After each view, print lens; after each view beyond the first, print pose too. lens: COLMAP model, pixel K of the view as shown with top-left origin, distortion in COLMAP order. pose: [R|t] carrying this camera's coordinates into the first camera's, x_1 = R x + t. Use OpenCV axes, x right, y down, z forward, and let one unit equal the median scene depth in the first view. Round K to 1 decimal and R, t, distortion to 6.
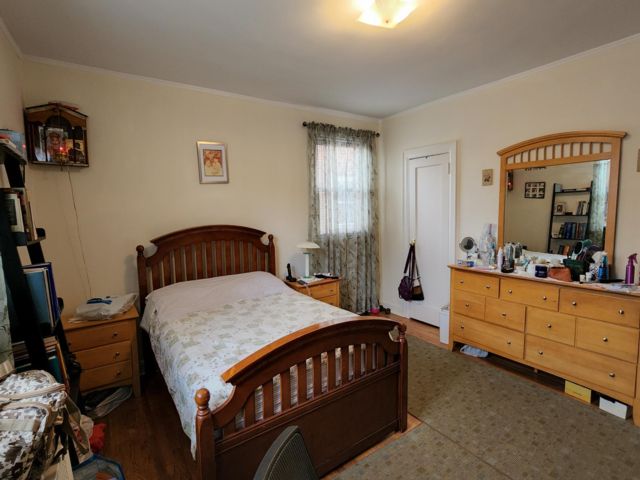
lens RADIAL K [[314.3, 0, 318.4], [0, 314.3, 237.2], [0, 0, 1]] dist [0.002378, -0.001498]
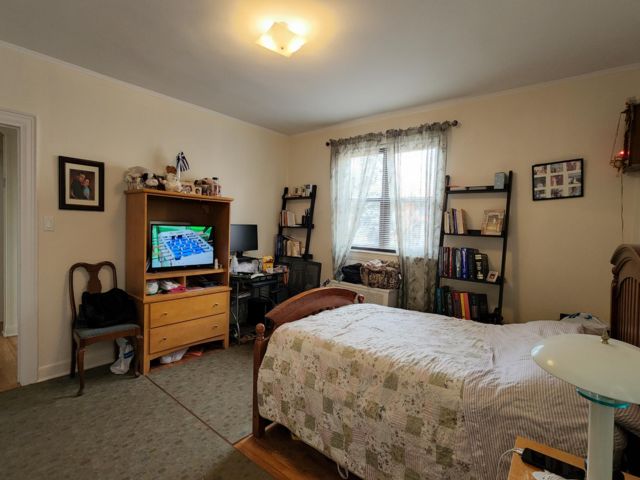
lens RADIAL K [[314.3, 0, 318.4], [0, 314.3, 237.2], [0, 0, 1]] dist [0.002378, -0.001498]
pose [[-0.961748, -0.000571, -0.273936, 0.203528], [-0.034824, 0.992140, 0.120193, -0.075323], [0.271714, 0.125135, -0.954208, 1.111349]]
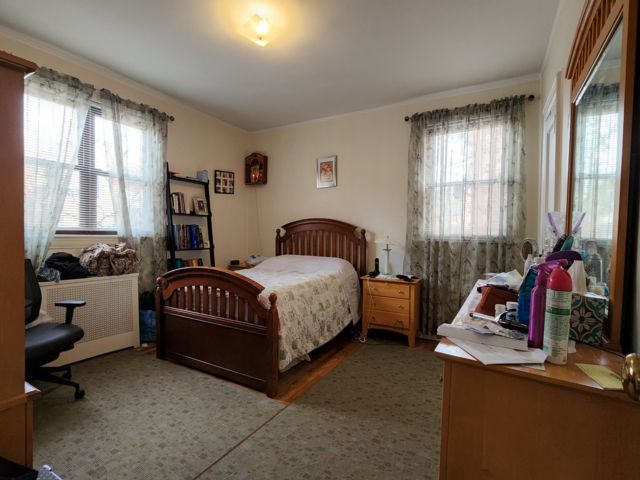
lens RADIAL K [[314.3, 0, 318.4], [0, 314.3, 237.2], [0, 0, 1]] dist [0.002378, -0.001498]
pose [[0.427967, 0.051580, -0.902321, 0.738461], [-0.105060, 0.994441, 0.007016, 0.027110], [0.897667, 0.091796, 0.431007, 0.366125]]
